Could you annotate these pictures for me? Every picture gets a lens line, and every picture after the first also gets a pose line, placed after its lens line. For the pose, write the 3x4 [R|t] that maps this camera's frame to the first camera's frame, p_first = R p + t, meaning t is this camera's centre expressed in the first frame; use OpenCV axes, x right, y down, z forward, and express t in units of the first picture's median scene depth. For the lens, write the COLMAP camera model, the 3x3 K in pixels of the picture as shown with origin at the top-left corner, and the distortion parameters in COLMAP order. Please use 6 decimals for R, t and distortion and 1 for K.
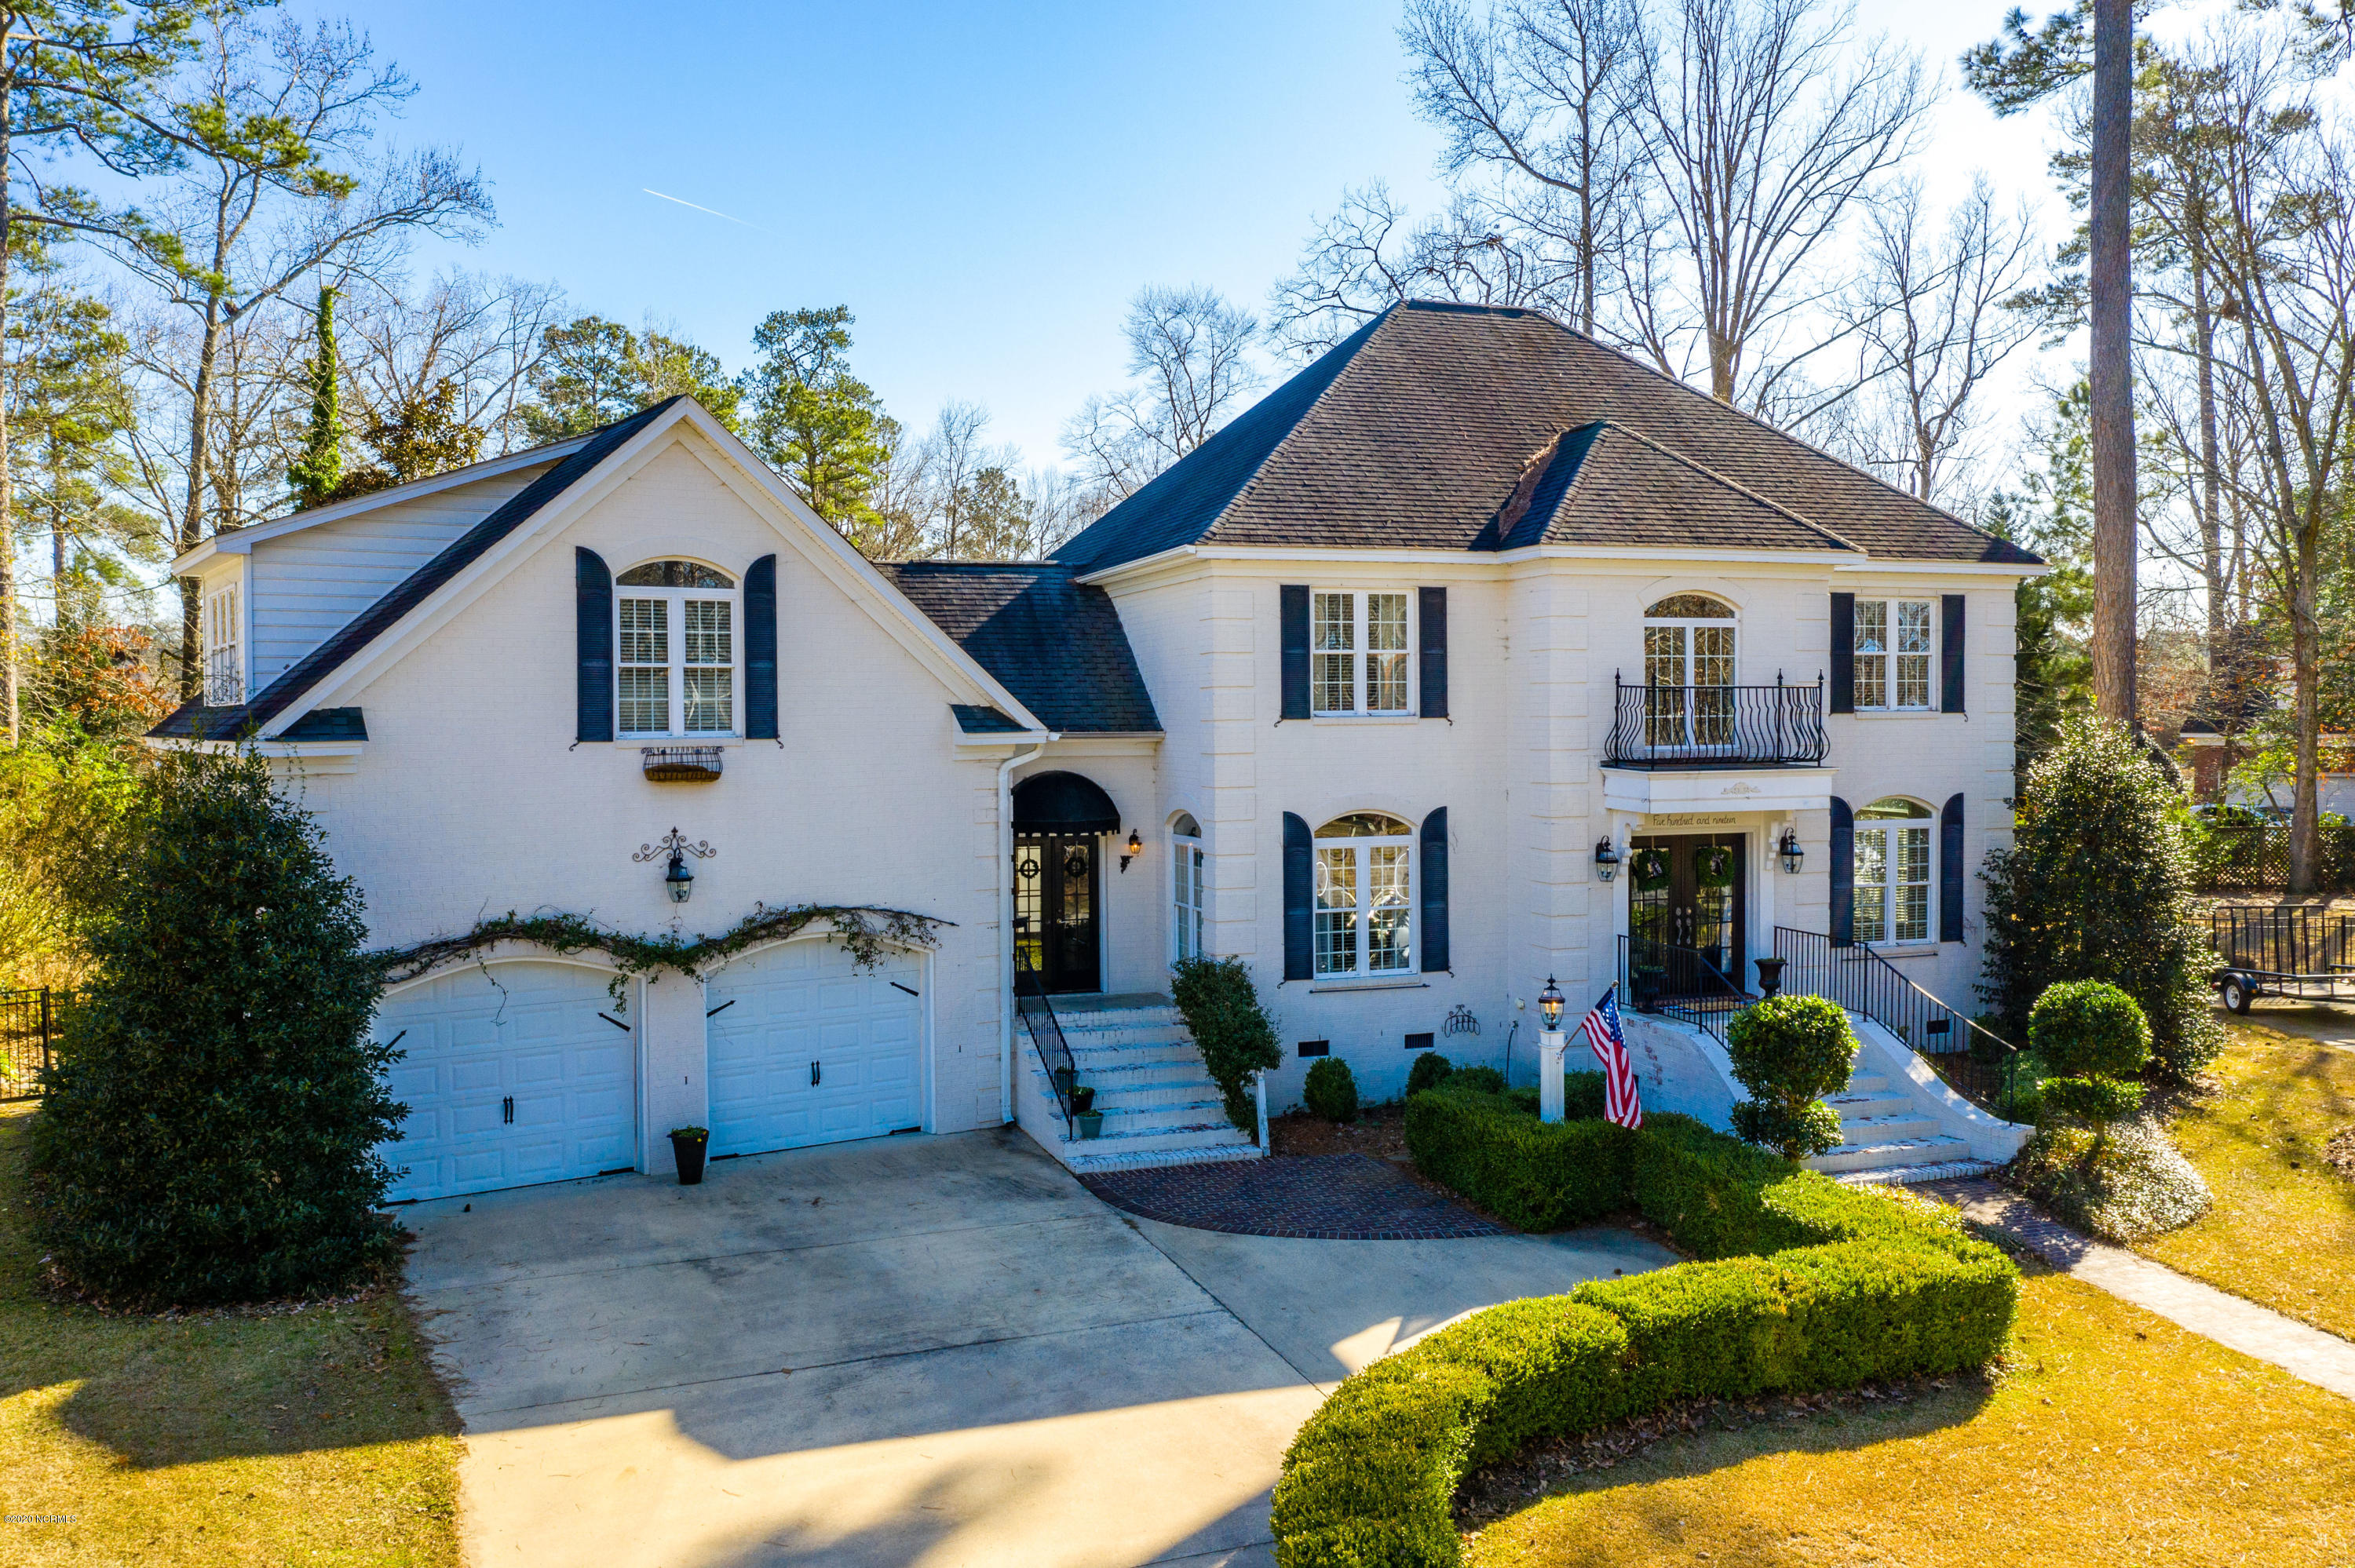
lens RADIAL K [[1894.2, 0, 1177.5], [0, 1894.2, 784.0], [0, 0, 1]] dist [-0.008243, -0.001696]
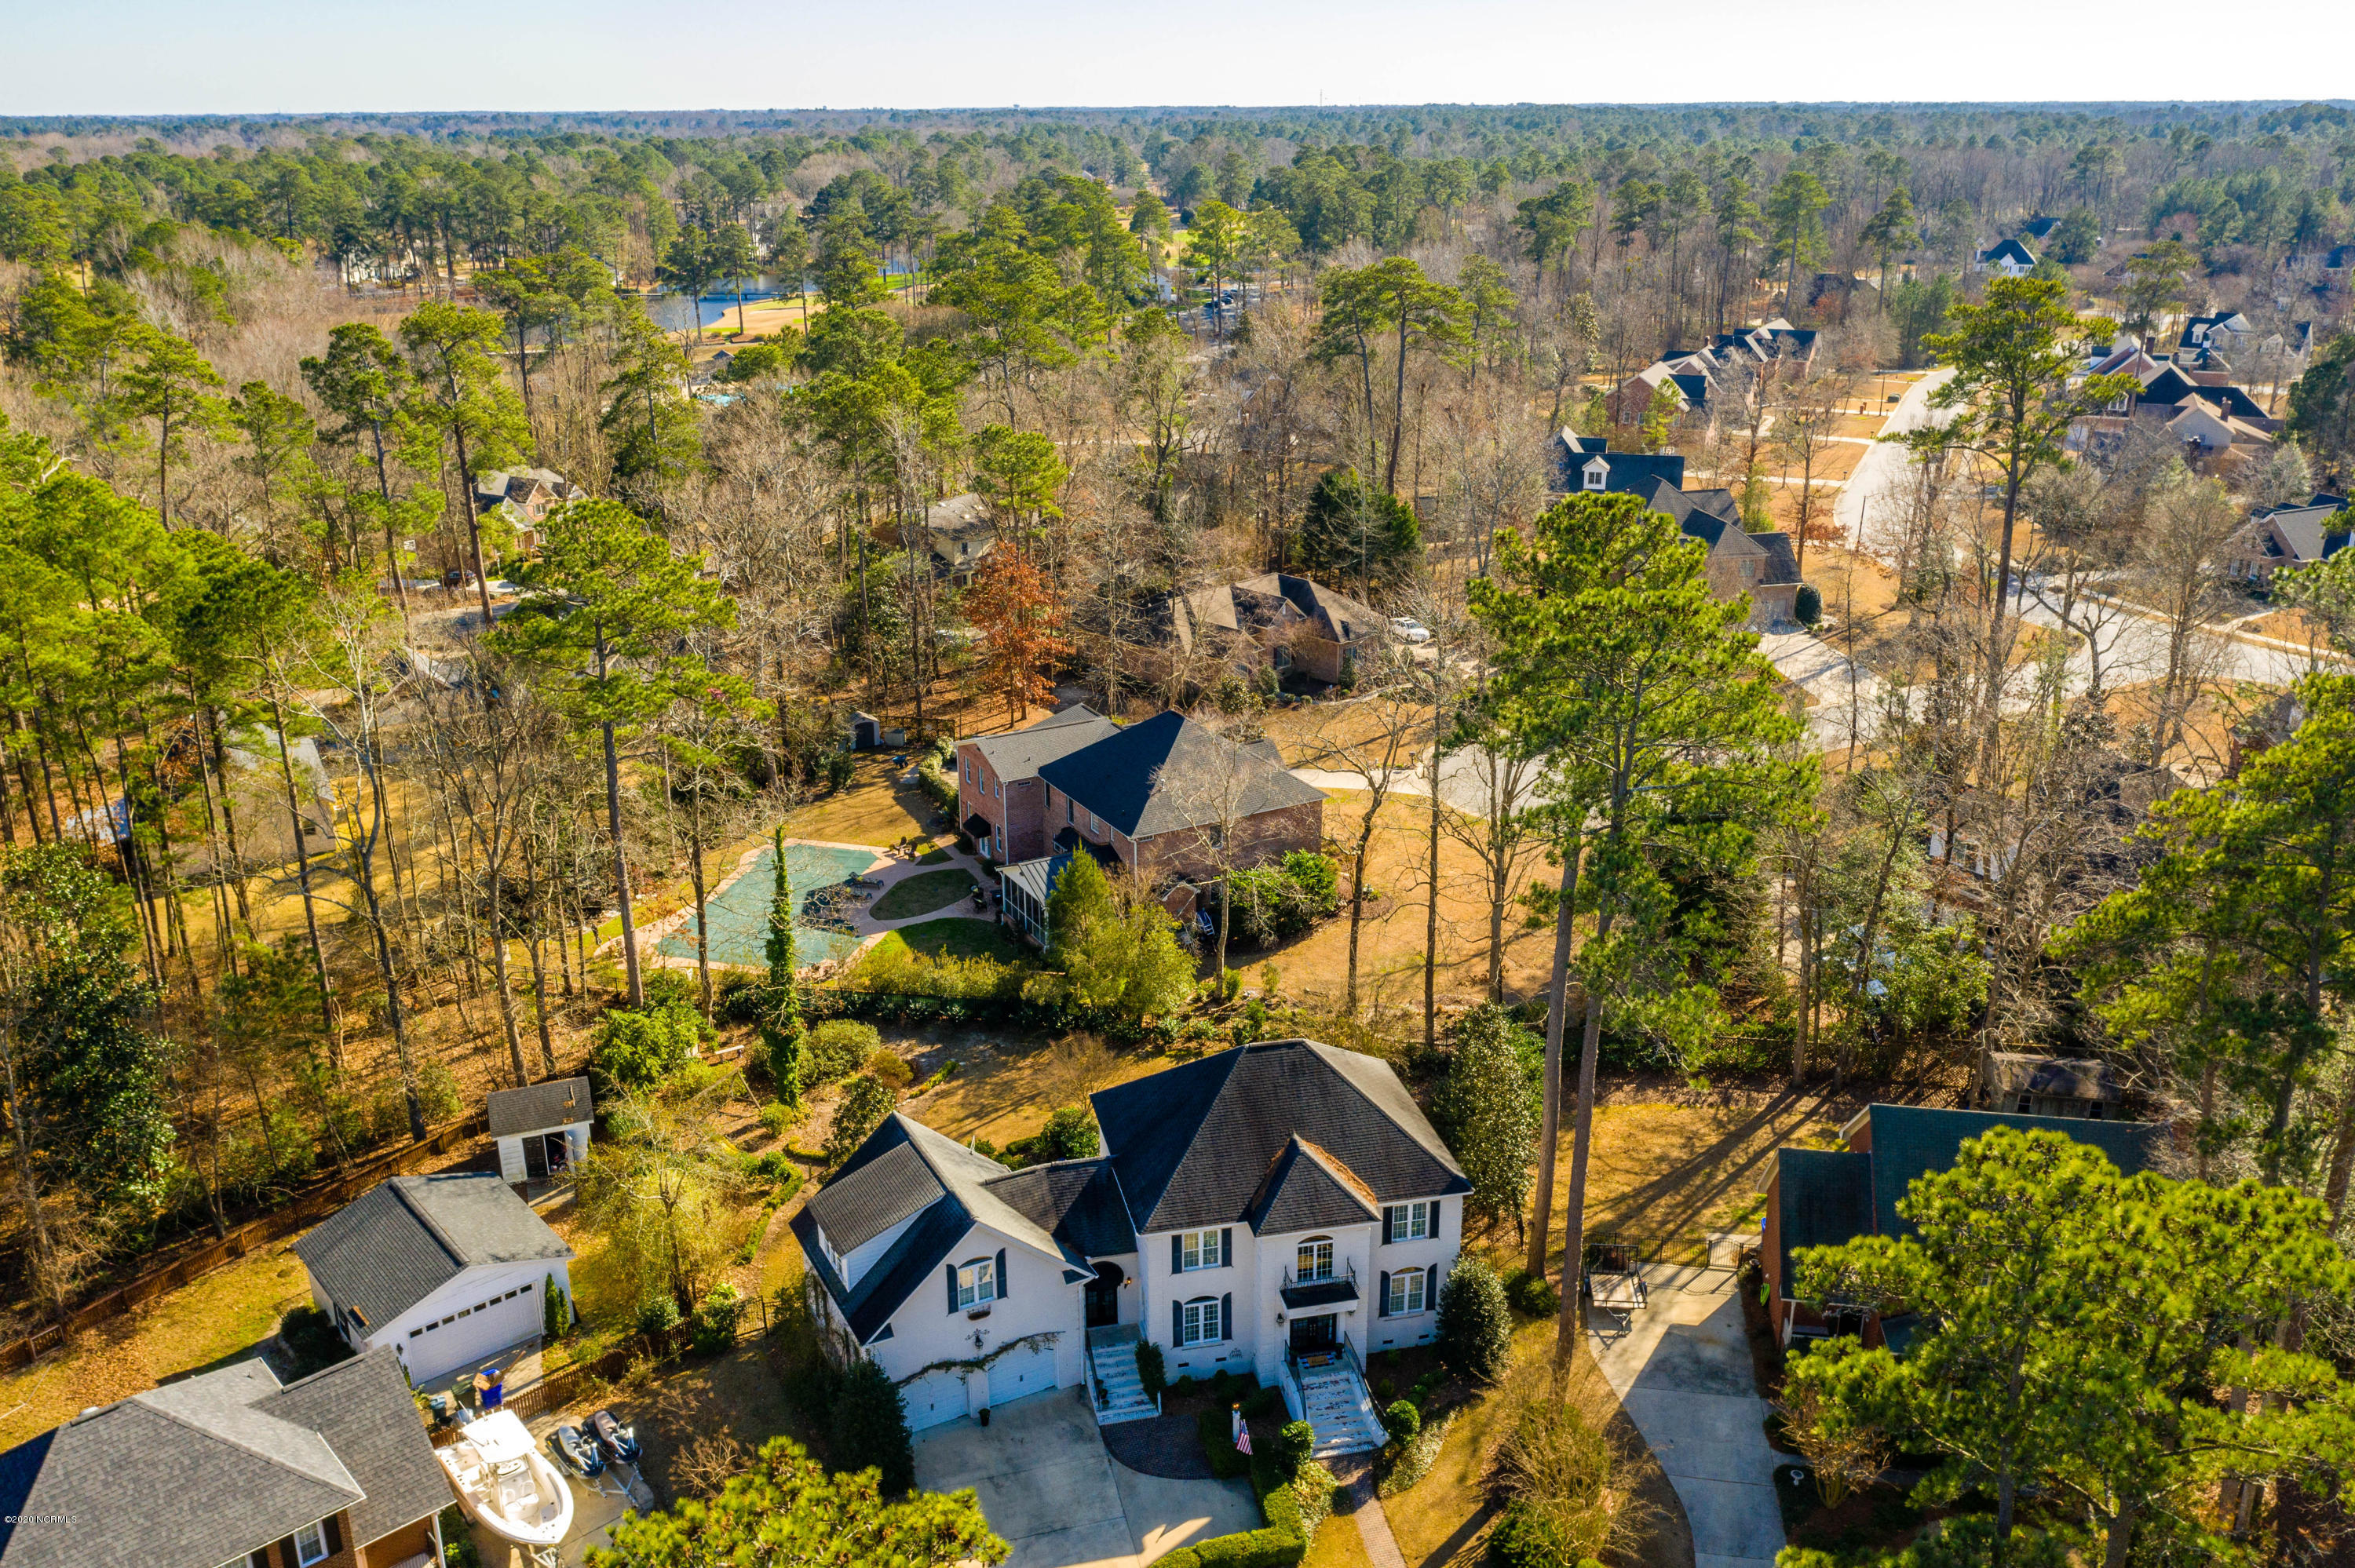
lens RADIAL K [[1894.2, 0, 1177.5], [0, 1894.2, 784.0], [0, 0, 1]] dist [-0.008243, -0.001696]
pose [[0.994317, 0.040906, -0.098286, 0.334523], [-0.007365, 0.947451, 0.319815, -1.772077], [0.106204, -0.317274, 0.942368, -1.615692]]
